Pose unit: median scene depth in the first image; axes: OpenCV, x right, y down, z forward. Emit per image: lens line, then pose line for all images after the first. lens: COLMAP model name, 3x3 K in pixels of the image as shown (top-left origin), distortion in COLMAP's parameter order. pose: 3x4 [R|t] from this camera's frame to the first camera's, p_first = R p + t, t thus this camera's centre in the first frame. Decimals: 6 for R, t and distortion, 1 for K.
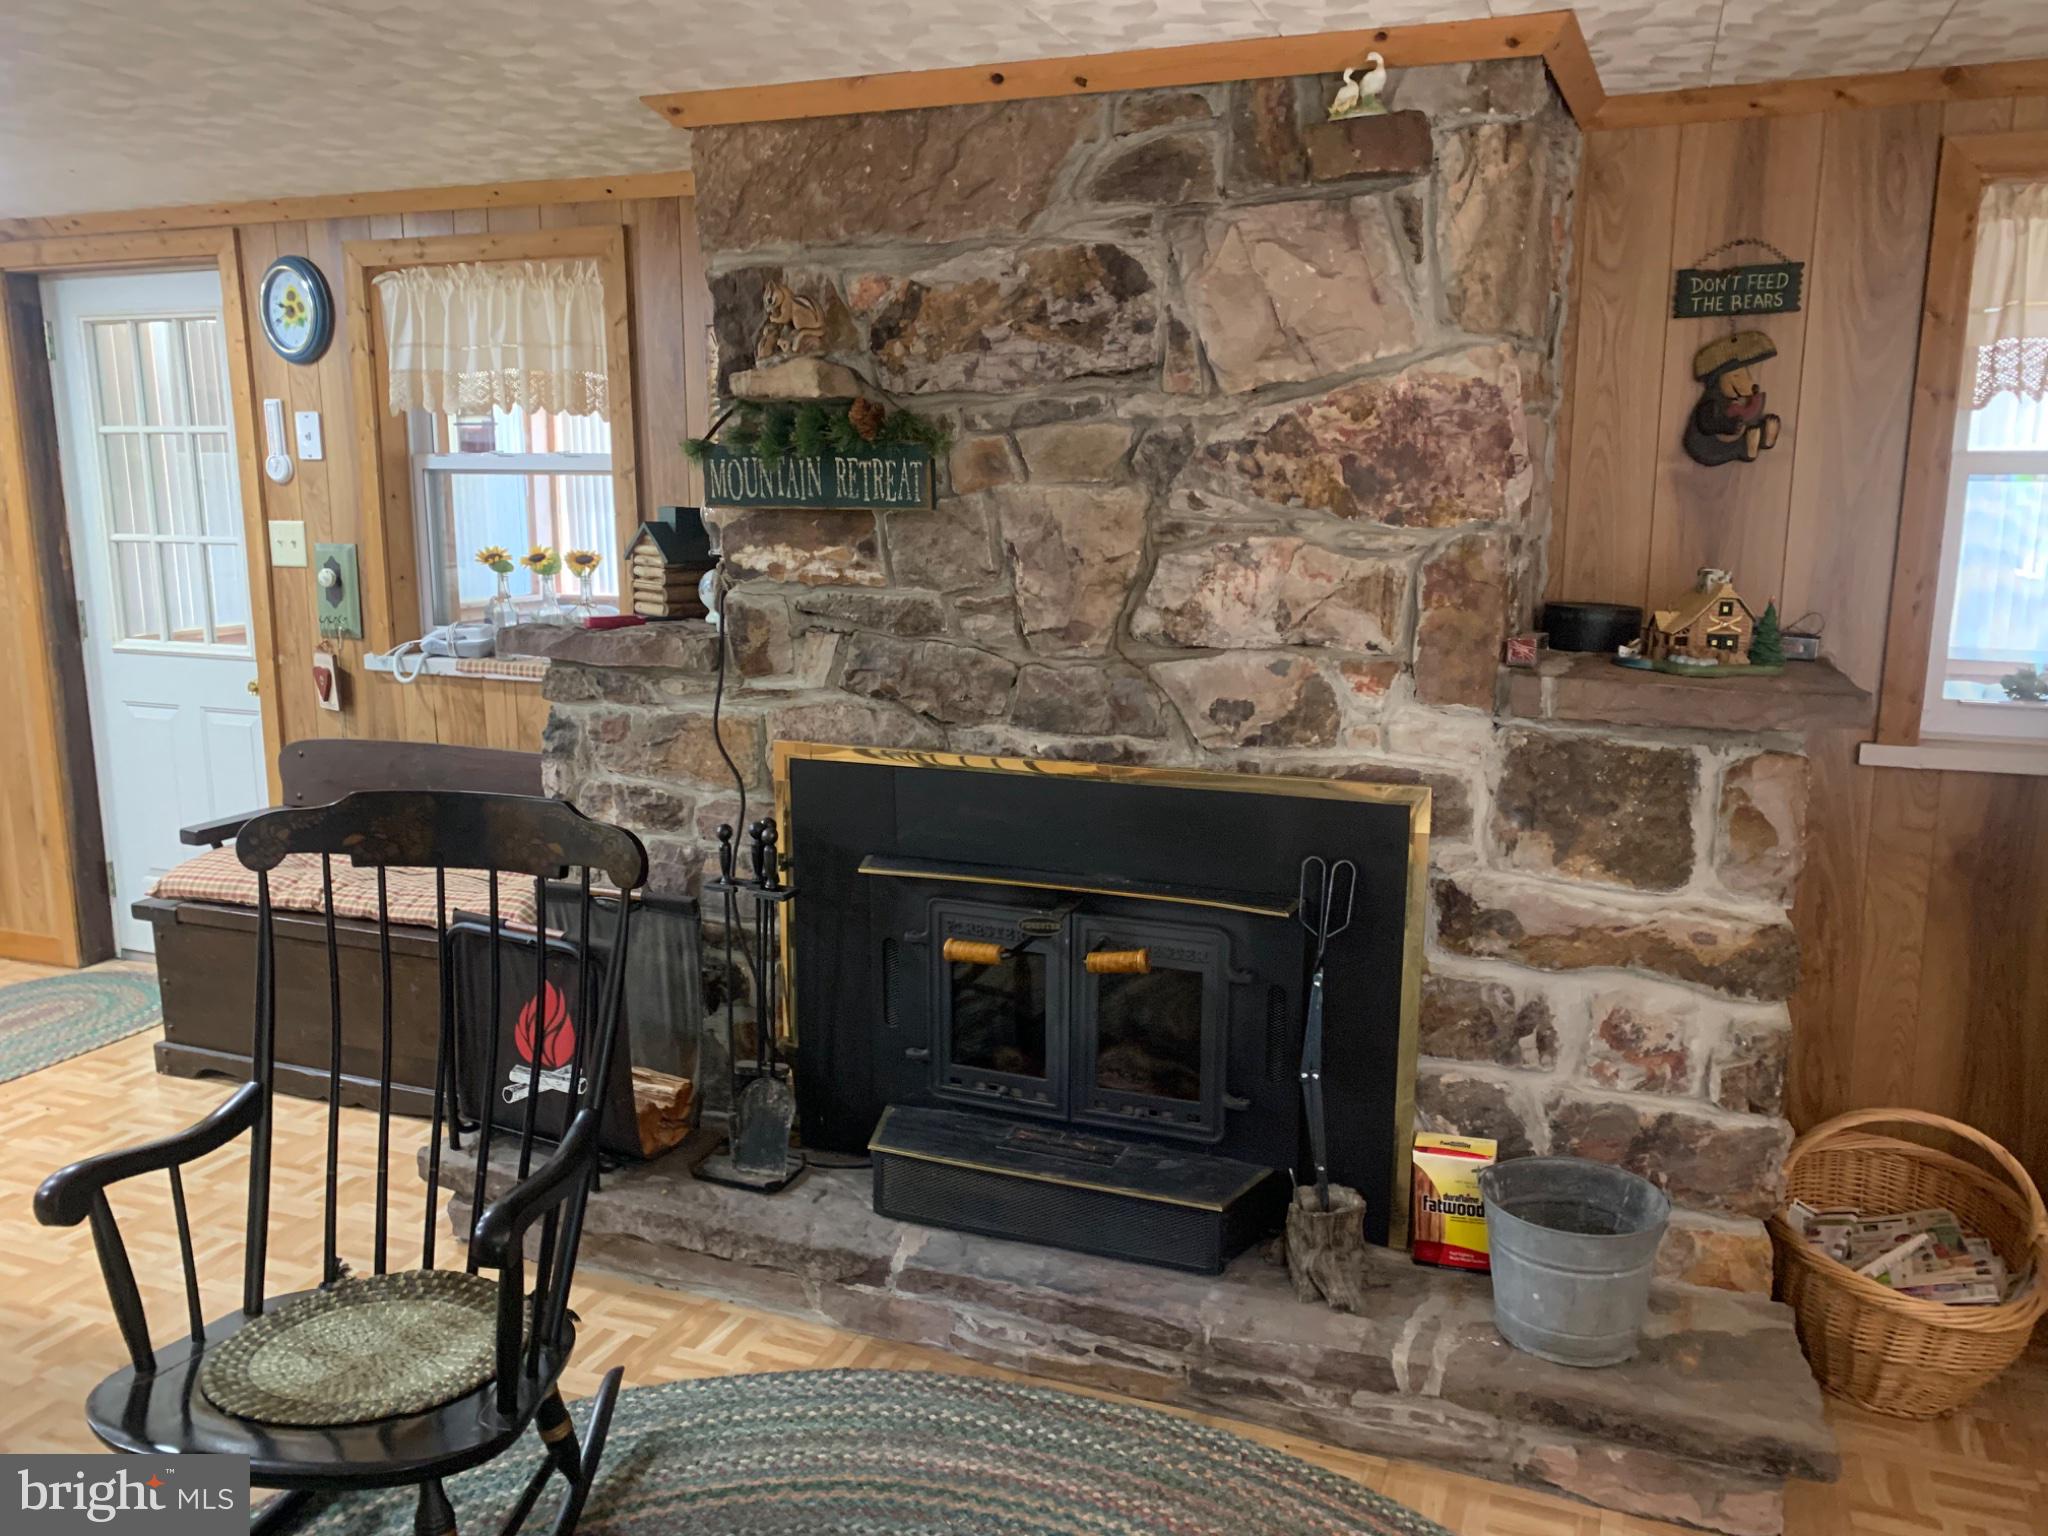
lens RADIAL K [[1573.7, 0, 1029.3], [0, 1573.7, 778.5], [0, 0, 1]] dist [0.117684, -0.231382]
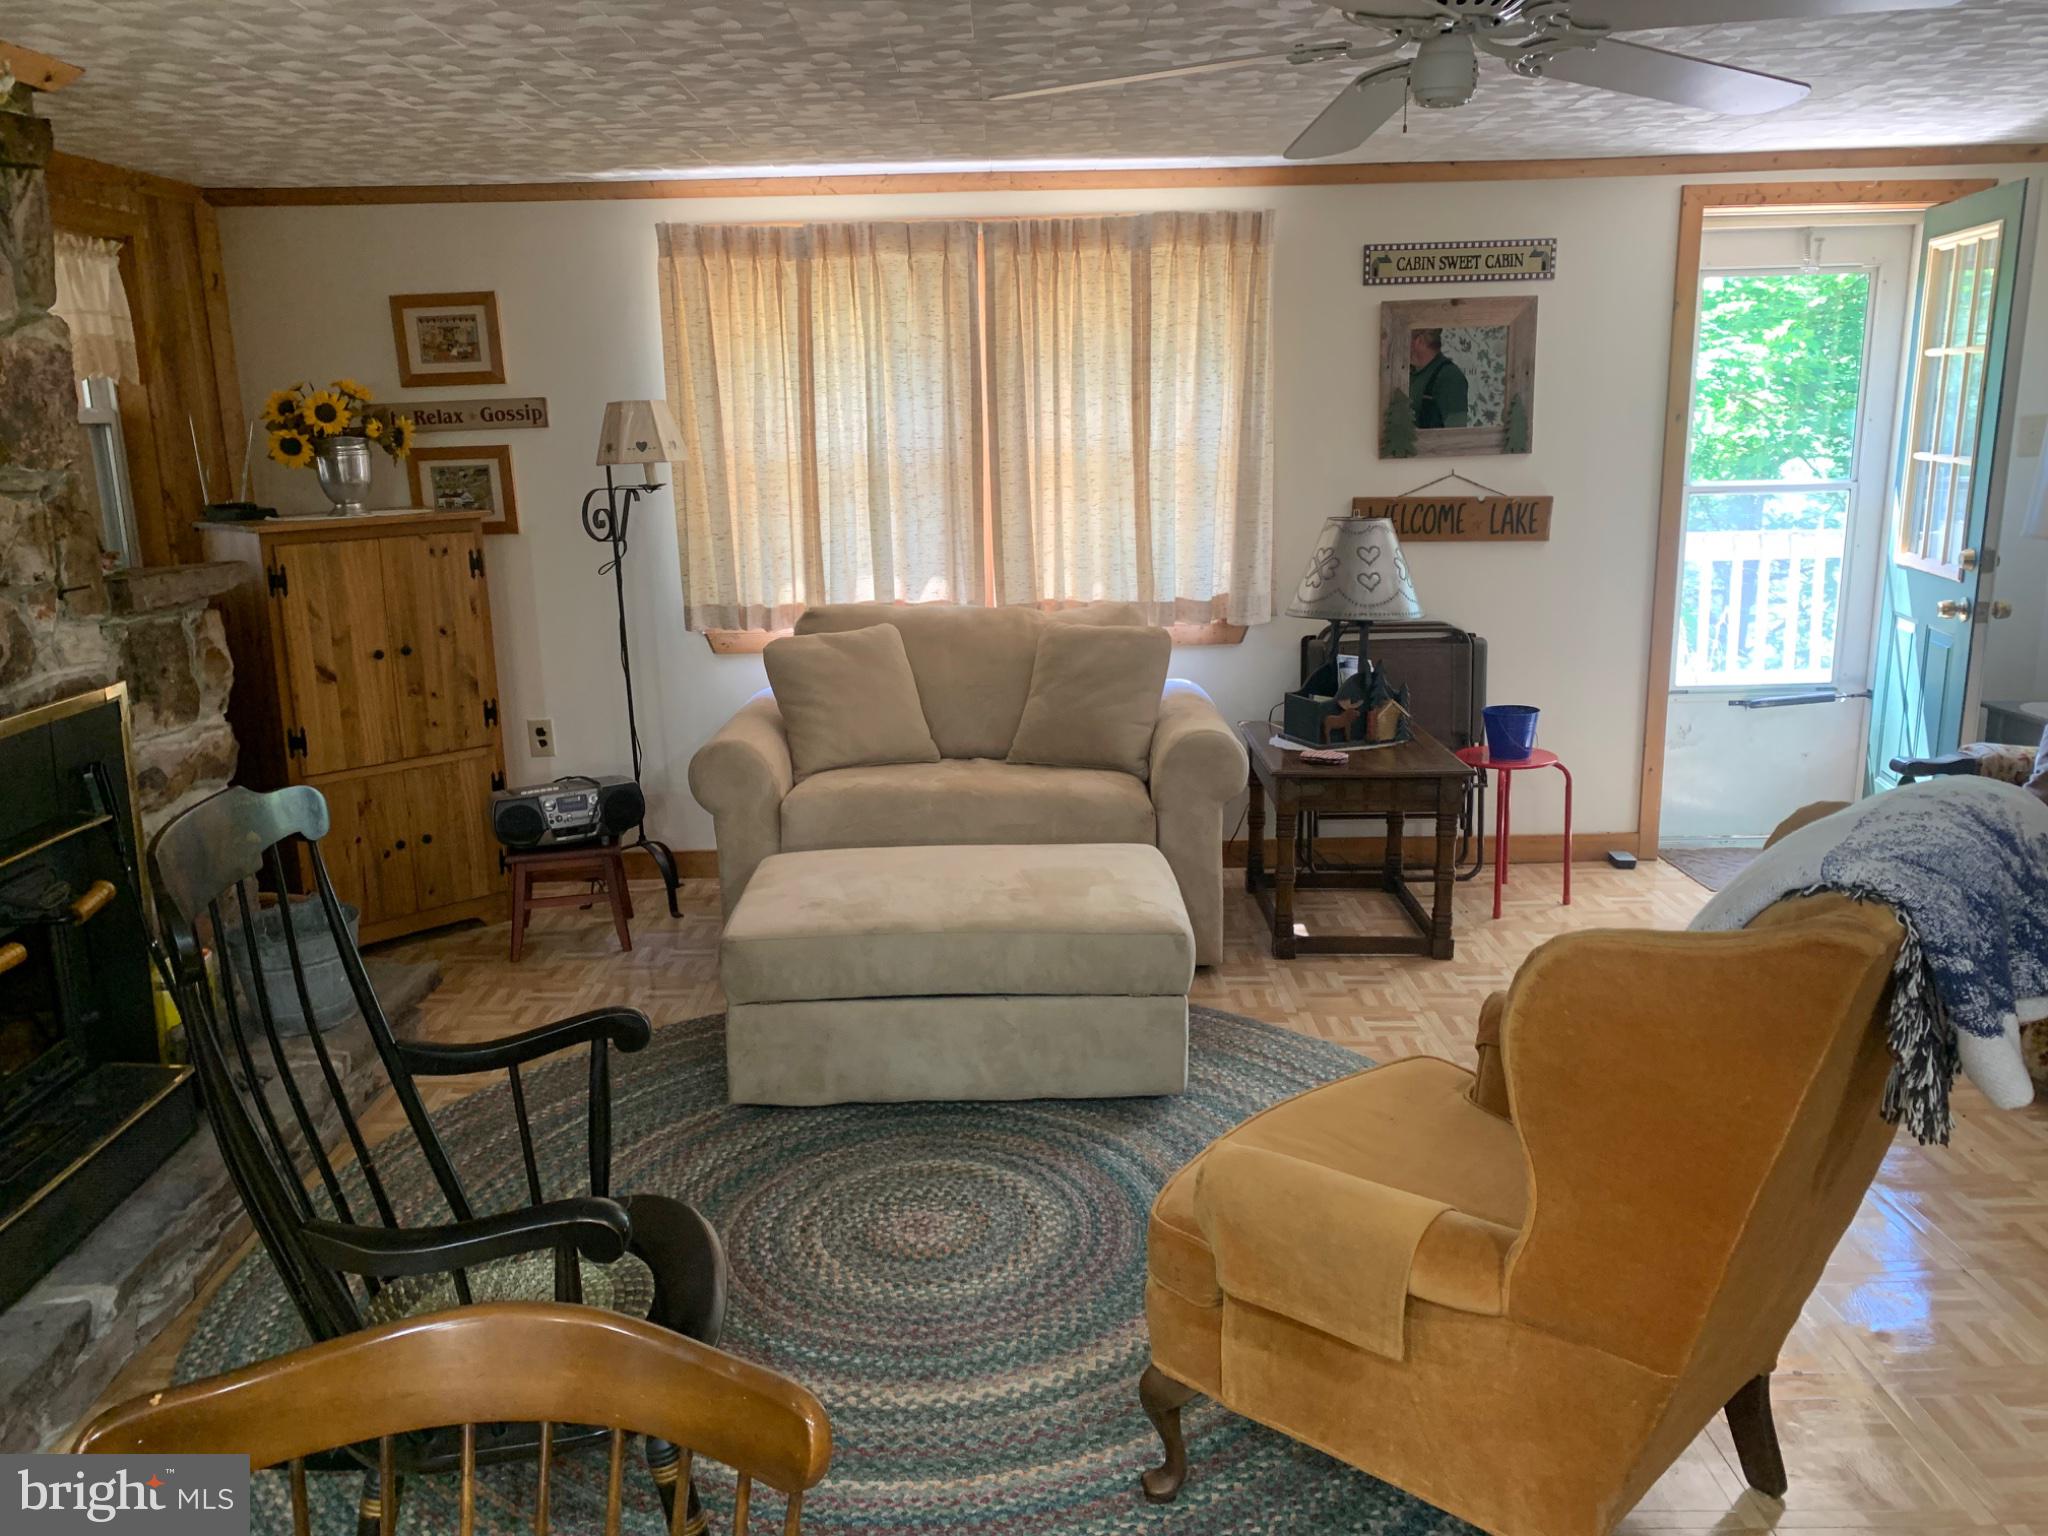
lens RADIAL K [[1597.2, 0, 1034.3], [0, 1597.2, 756.2], [0, 0, 1]] dist [0.112879, -0.153350]
pose [[-0.374024, -0.195614, 0.906554, -1.089545], [0.200516, 0.937325, 0.284982, -0.148131], [-0.905483, 0.288369, -0.311359, 0.735435]]
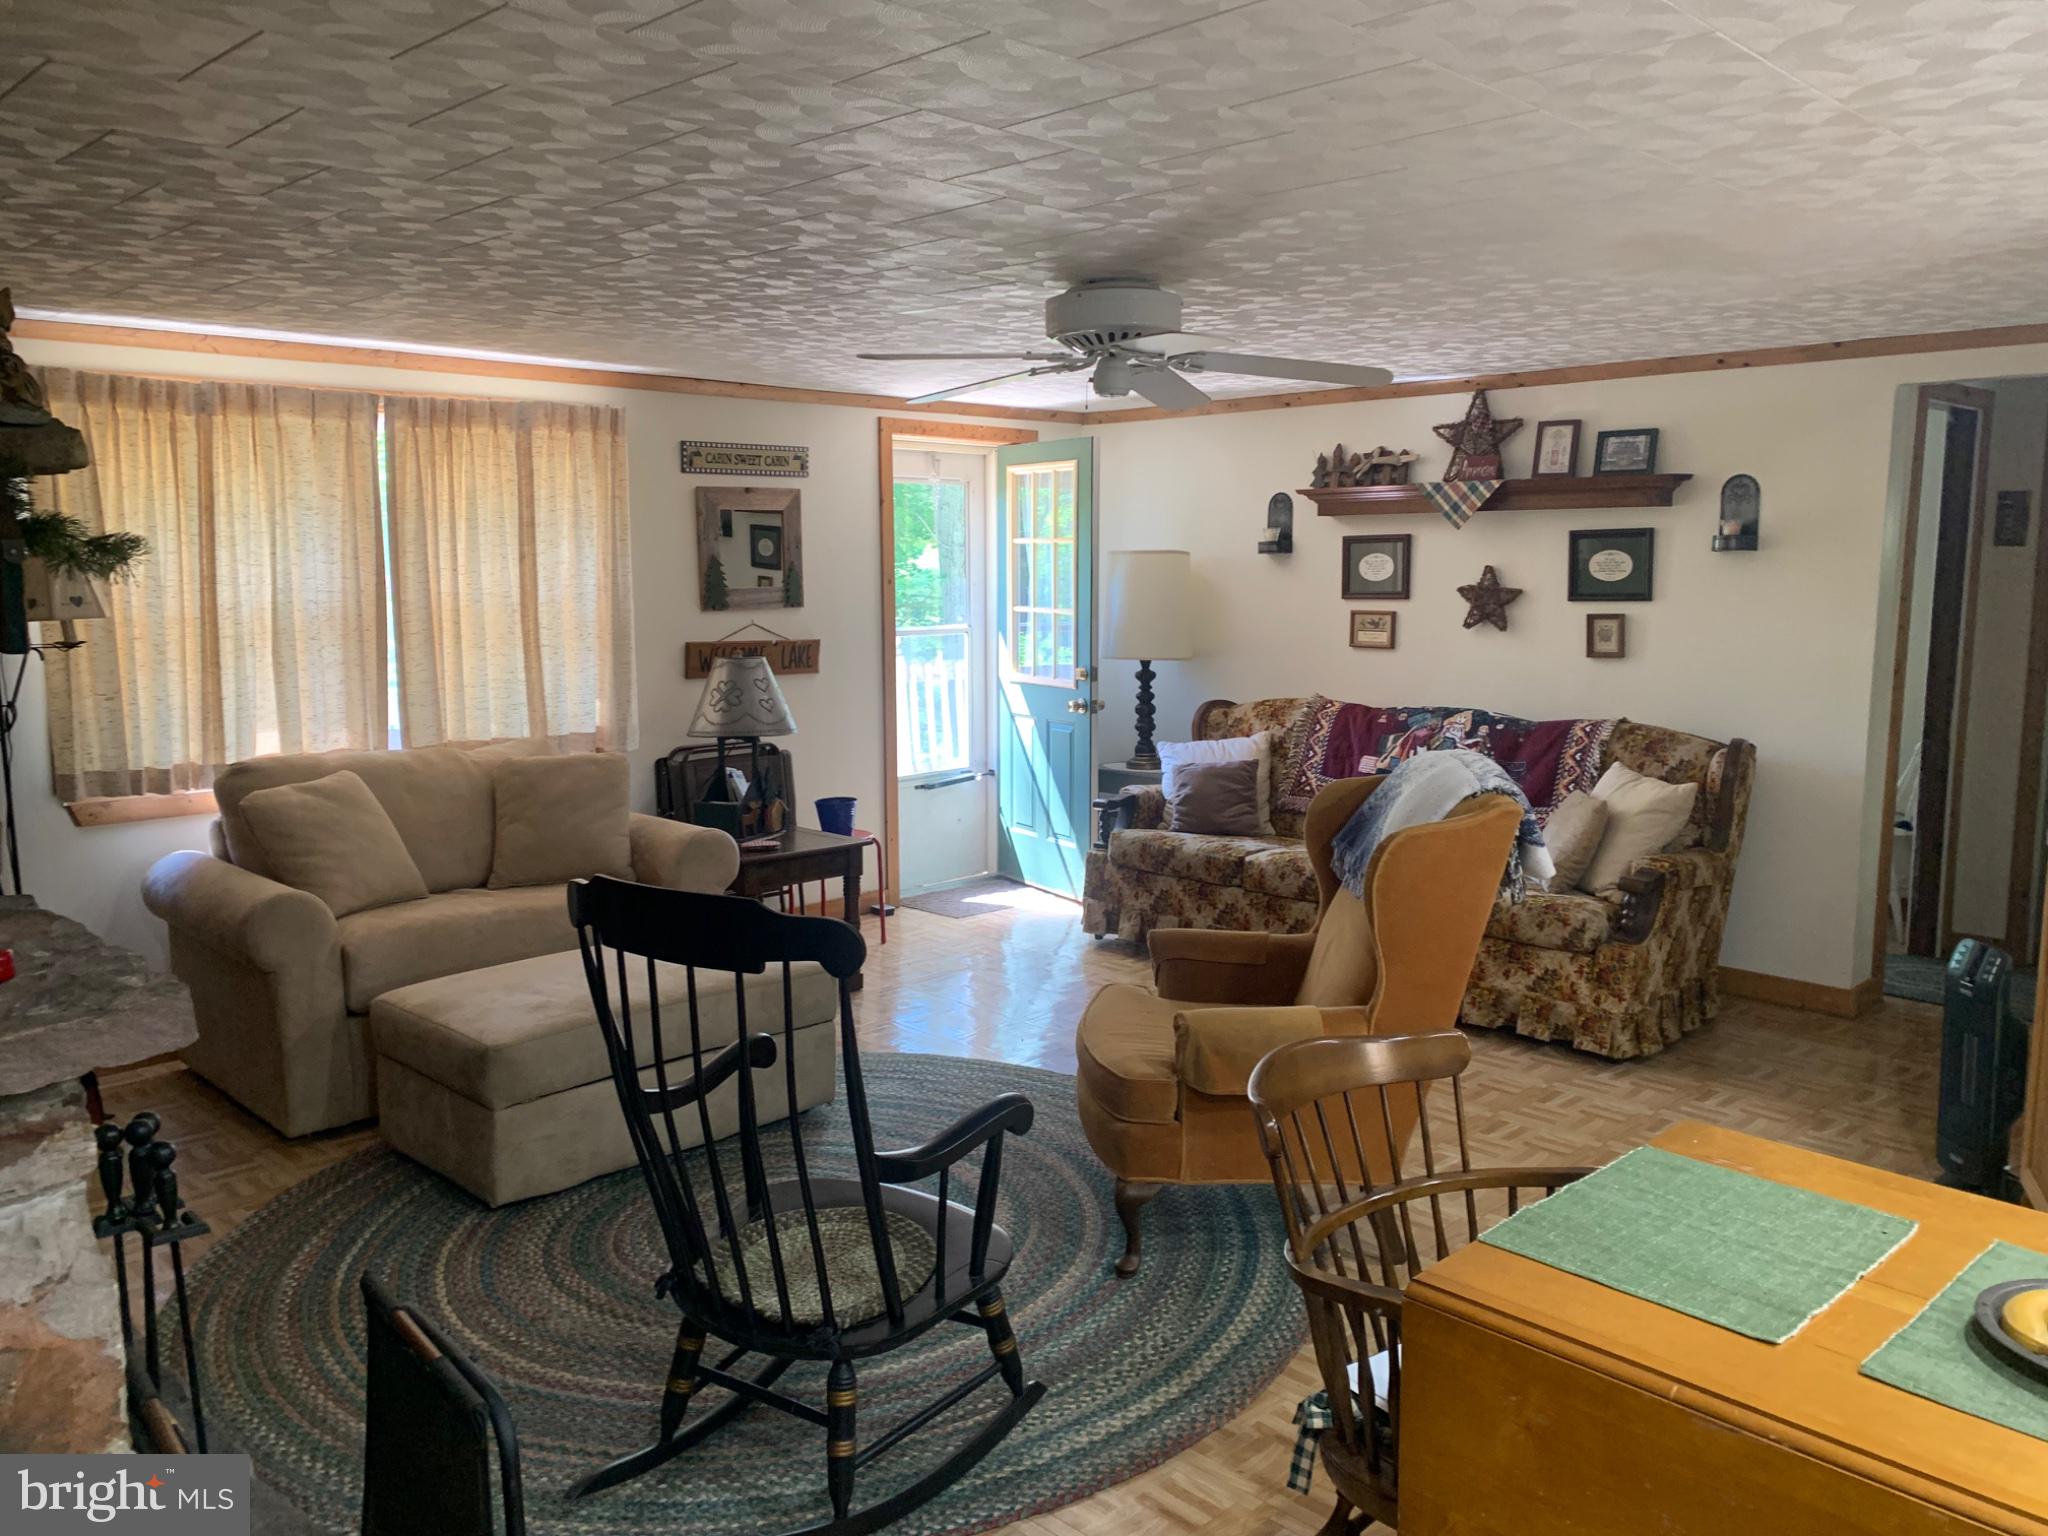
lens RADIAL K [[1597.2, 0, 1034.3], [0, 1597.2, 756.2], [0, 0, 1]] dist [0.112879, -0.153350]
pose [[-0.915988, -0.053133, 0.397672, -0.835706], [0.077961, 0.948727, 0.306332, -0.324629], [-0.393559, 0.311599, -0.864880, 1.542140]]
